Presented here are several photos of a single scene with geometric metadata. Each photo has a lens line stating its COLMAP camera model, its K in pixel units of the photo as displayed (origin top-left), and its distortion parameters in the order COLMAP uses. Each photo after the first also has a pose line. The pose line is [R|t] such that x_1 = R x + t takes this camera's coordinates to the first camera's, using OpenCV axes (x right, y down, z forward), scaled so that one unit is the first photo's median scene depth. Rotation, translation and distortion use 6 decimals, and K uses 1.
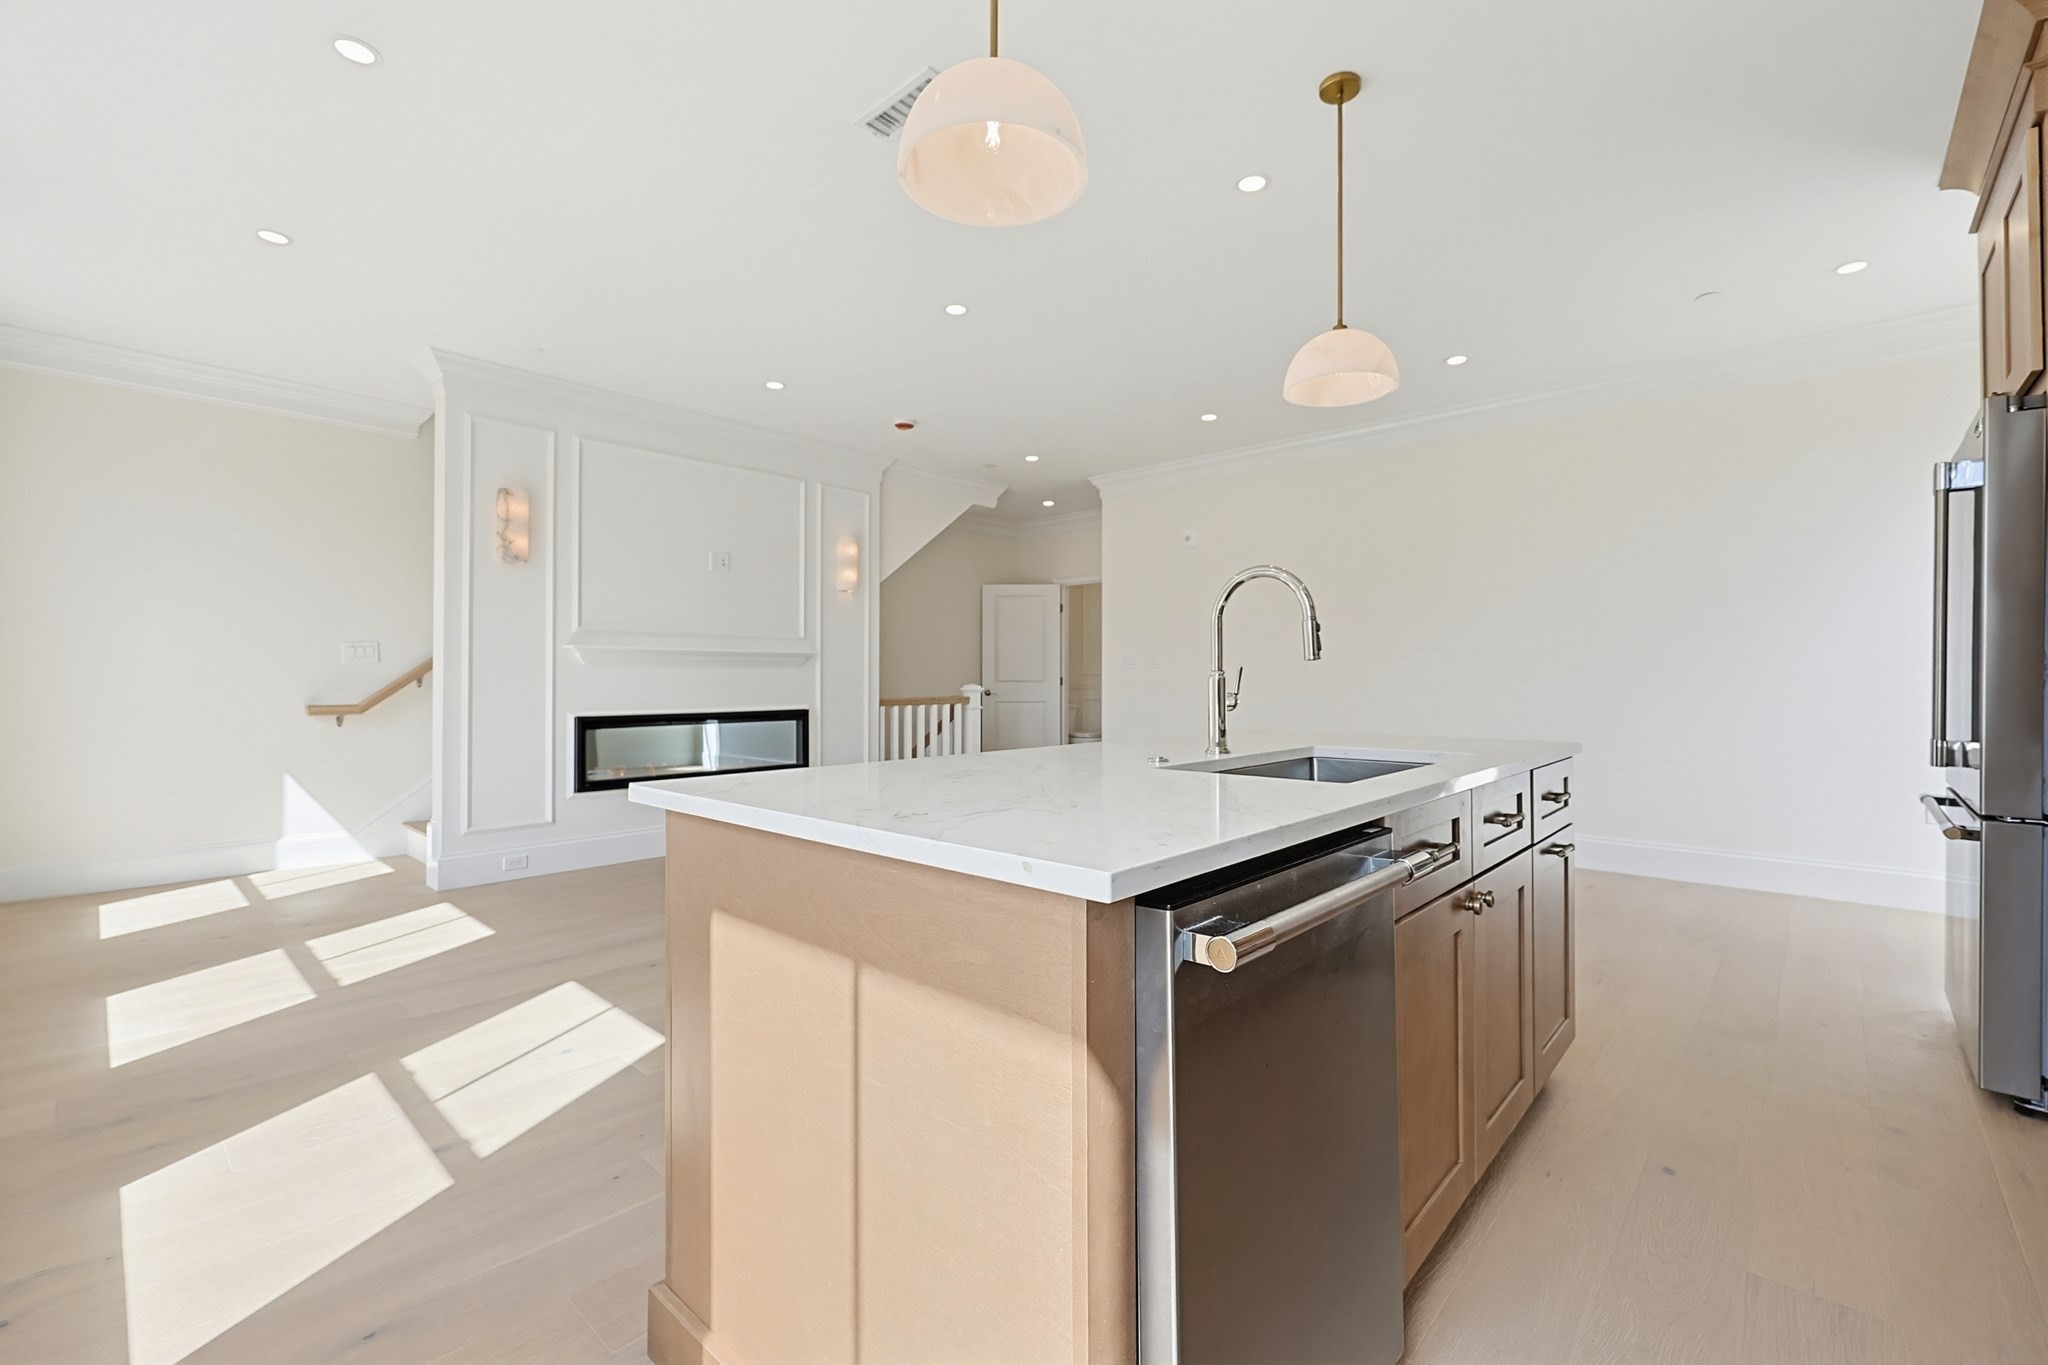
lens RADIAL K [[865.2, 0, 1029.0], [0, 865.2, 665.9], [0, 0, 1]] dist [-0.000748, -0.000252]
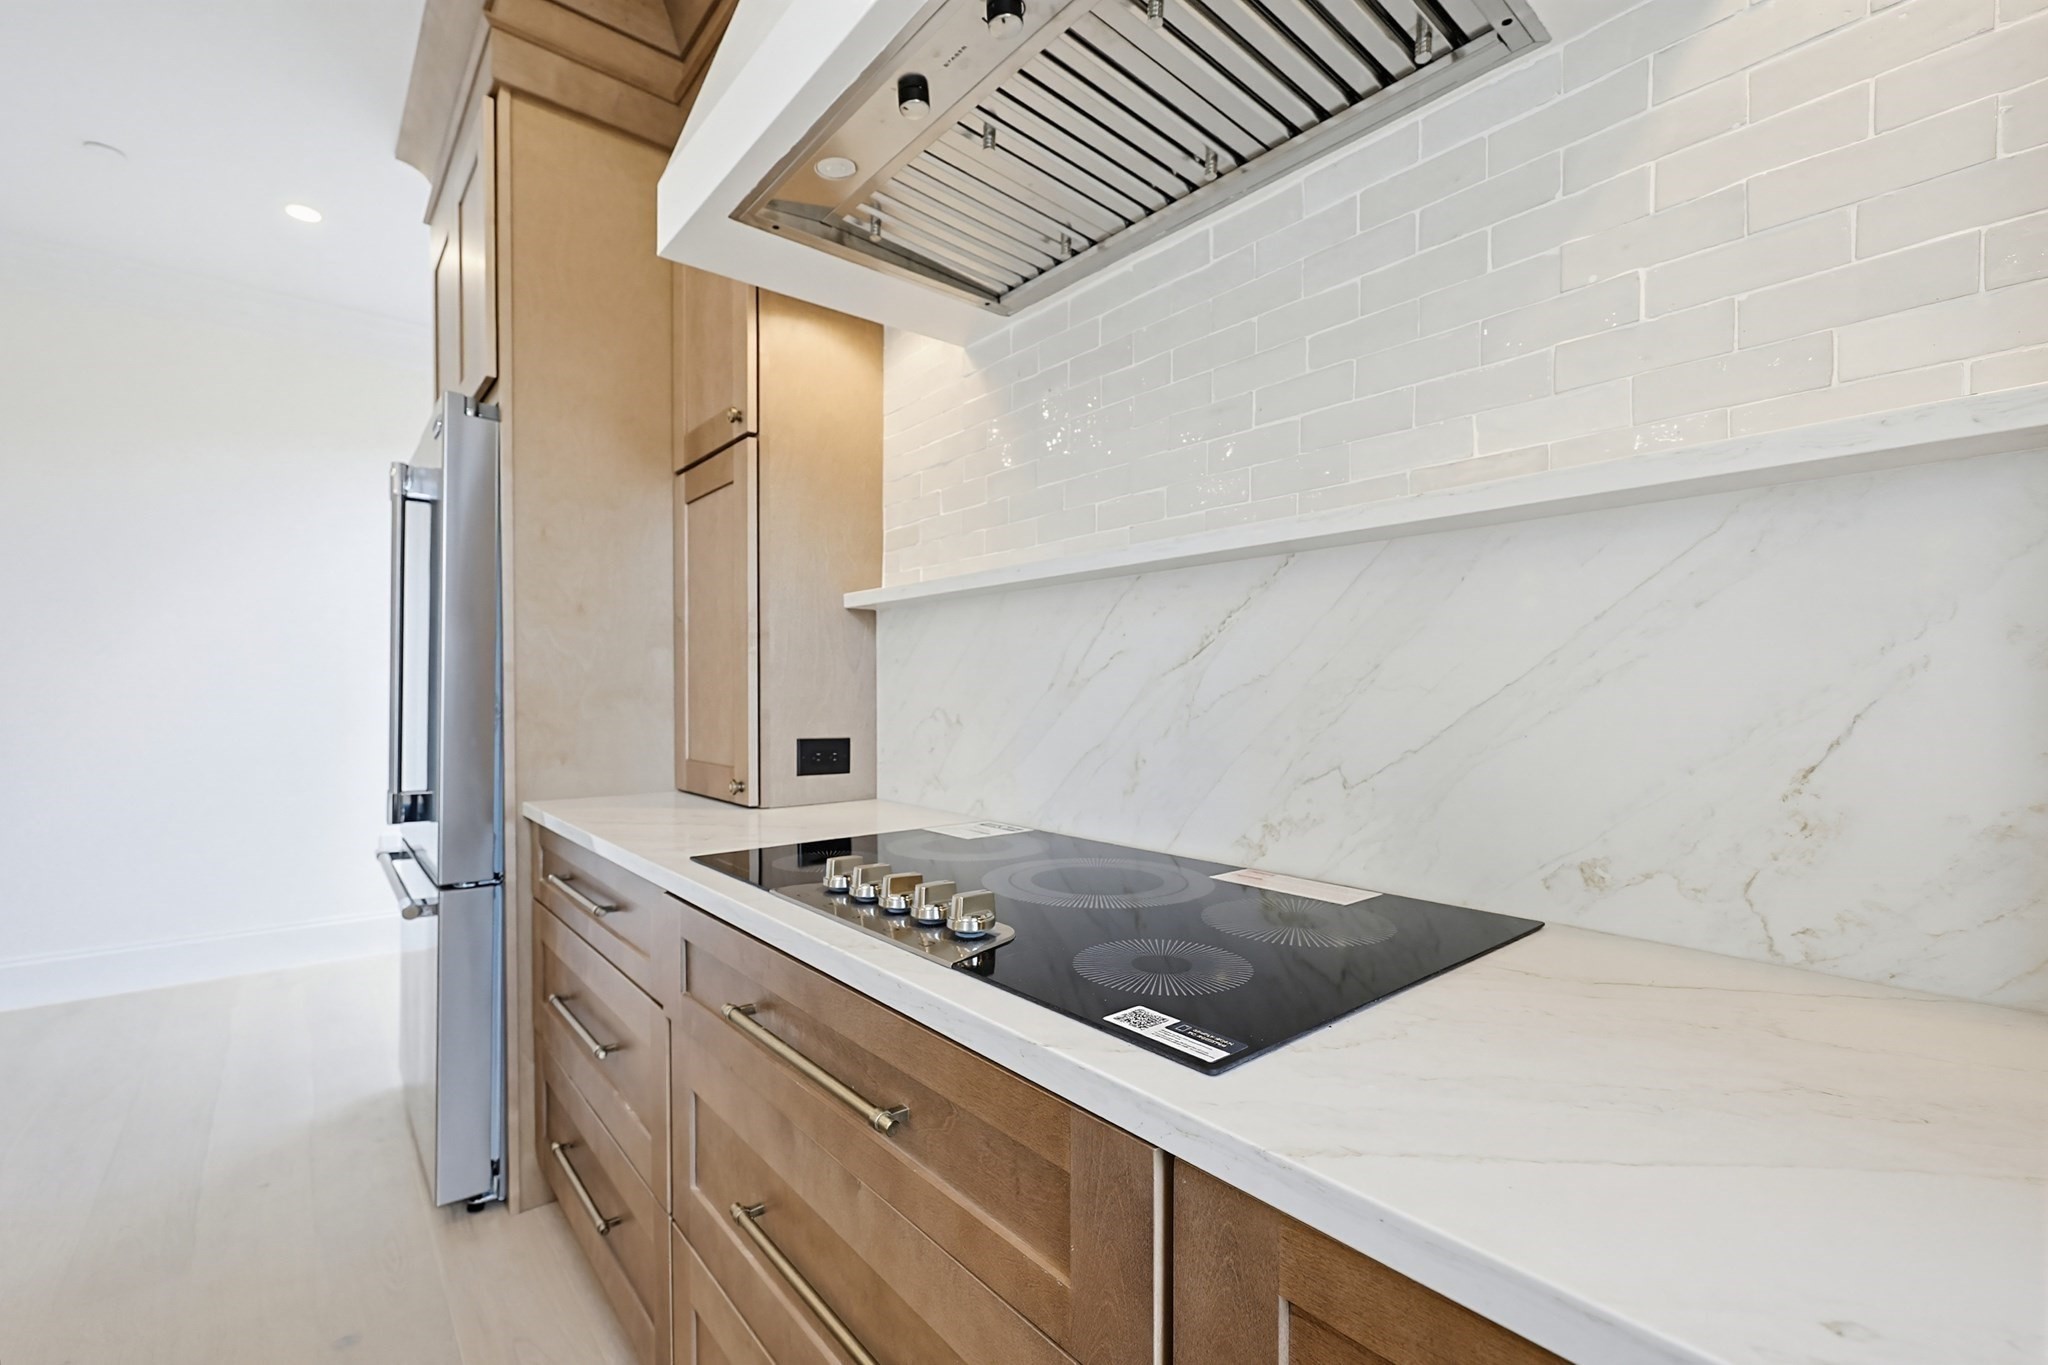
lens RADIAL K [[880.3, 0, 1021.1], [0, 880.3, 712.9], [0, 0, 1]] dist [0.000807, 0.000146]
pose [[0.133795, -0.019164, 0.990824, 0.152128], [-0.017195, 0.999618, 0.021656, -0.011232], [-0.990860, -0.019935, 0.133415, 0.150618]]
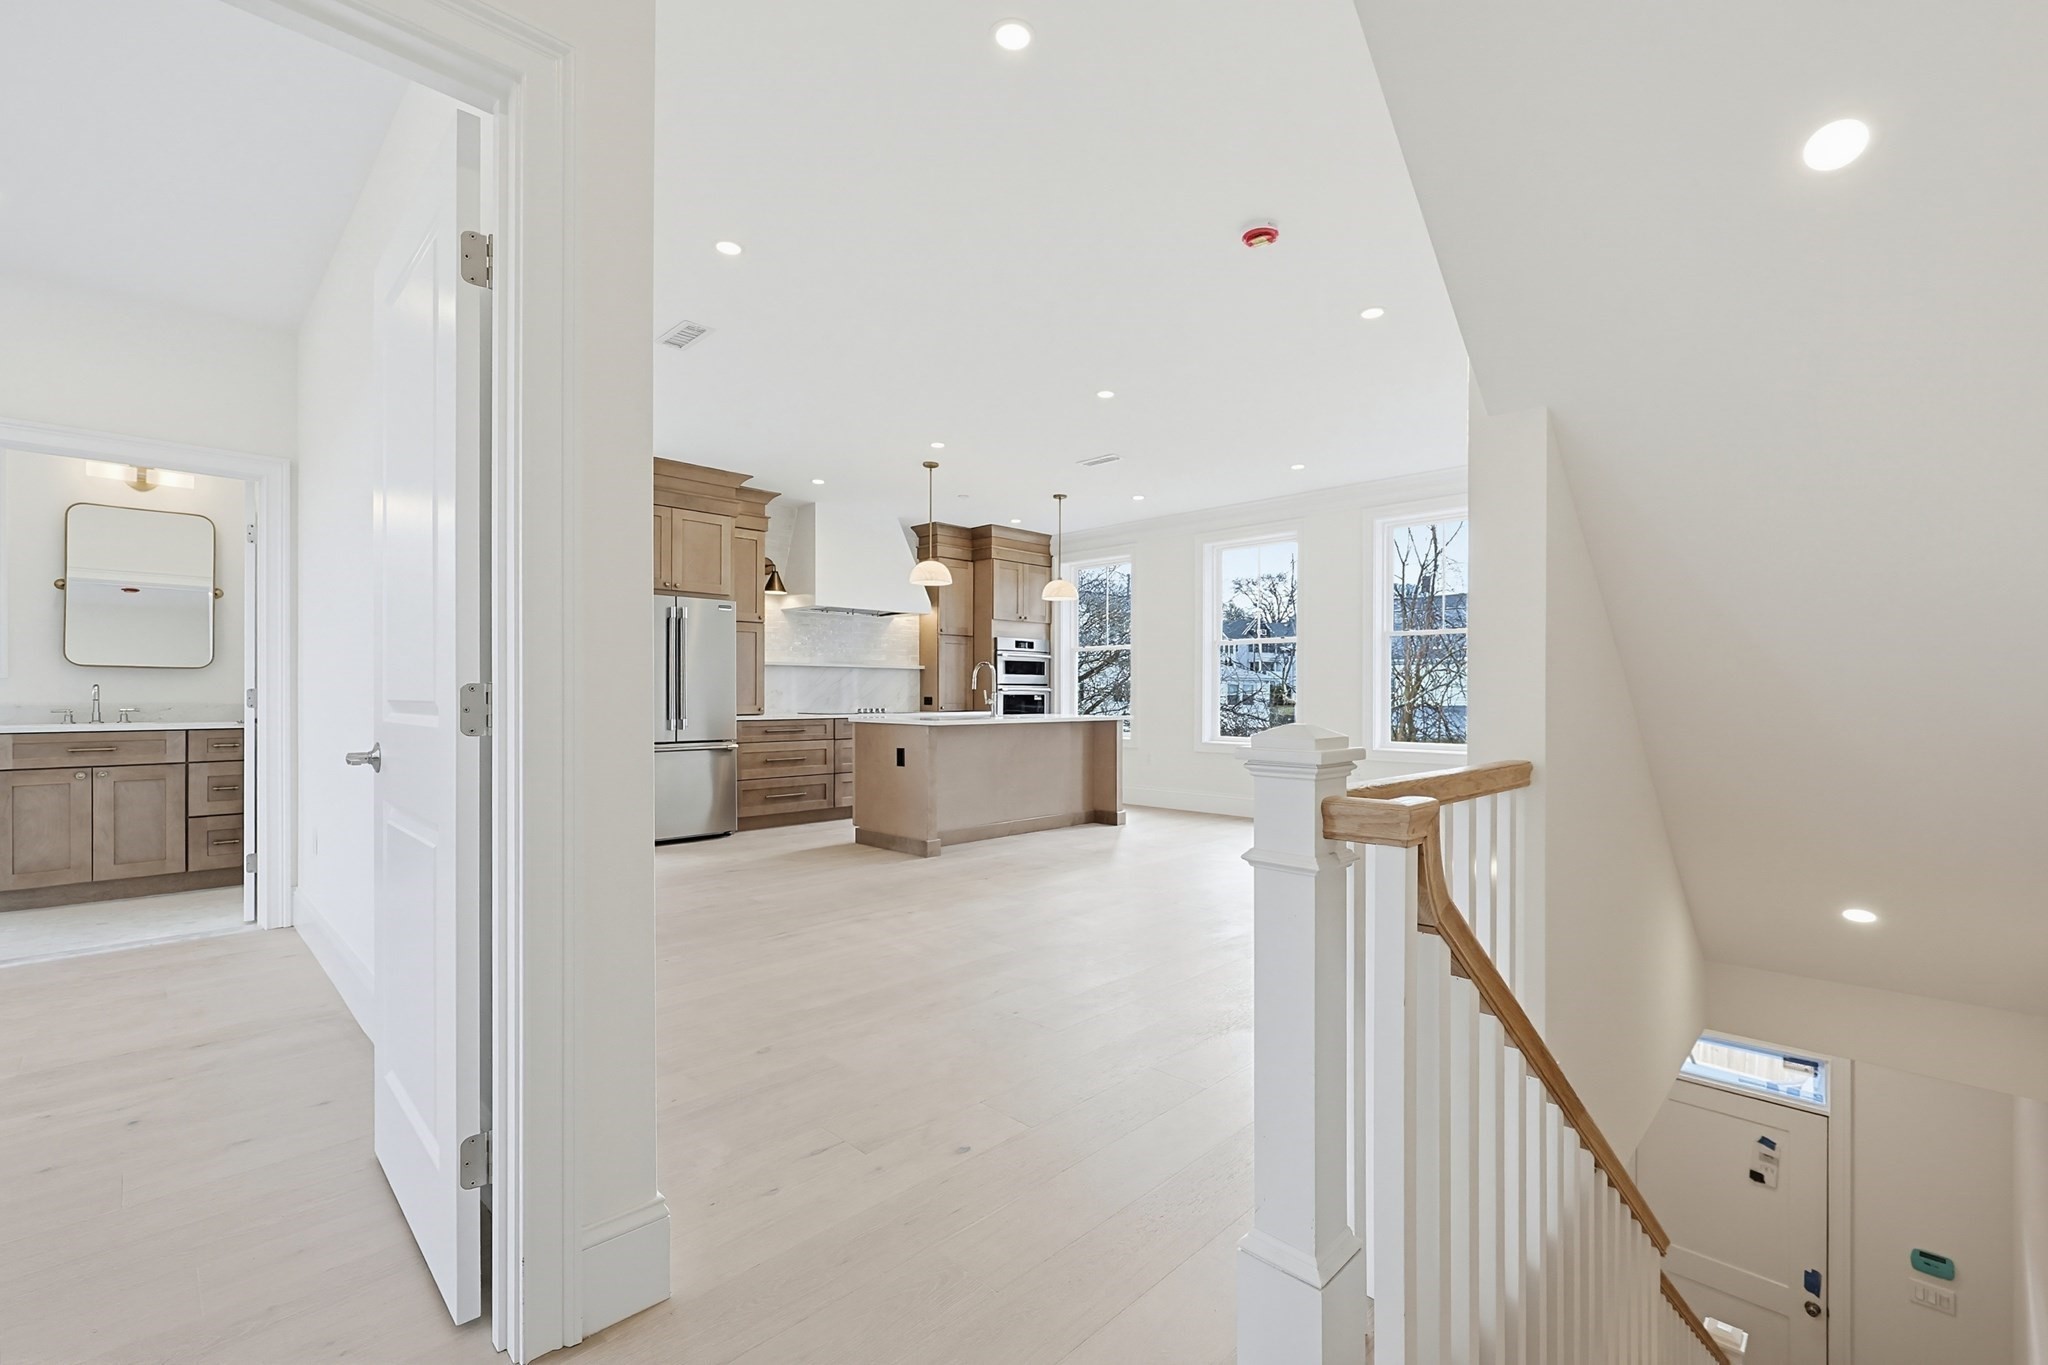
lens RADIAL K [[863.4, 0, 1024.0], [0, 863.4, 695.6], [0, 0, 1]] dist [0.002182, -0.000926]
pose [[-0.998950, -0.000237, 0.045818, -0.020817], [-0.000830, 0.999916, -0.012916, 0.027257], [-0.045811, -0.012941, -0.998866, 1.872958]]
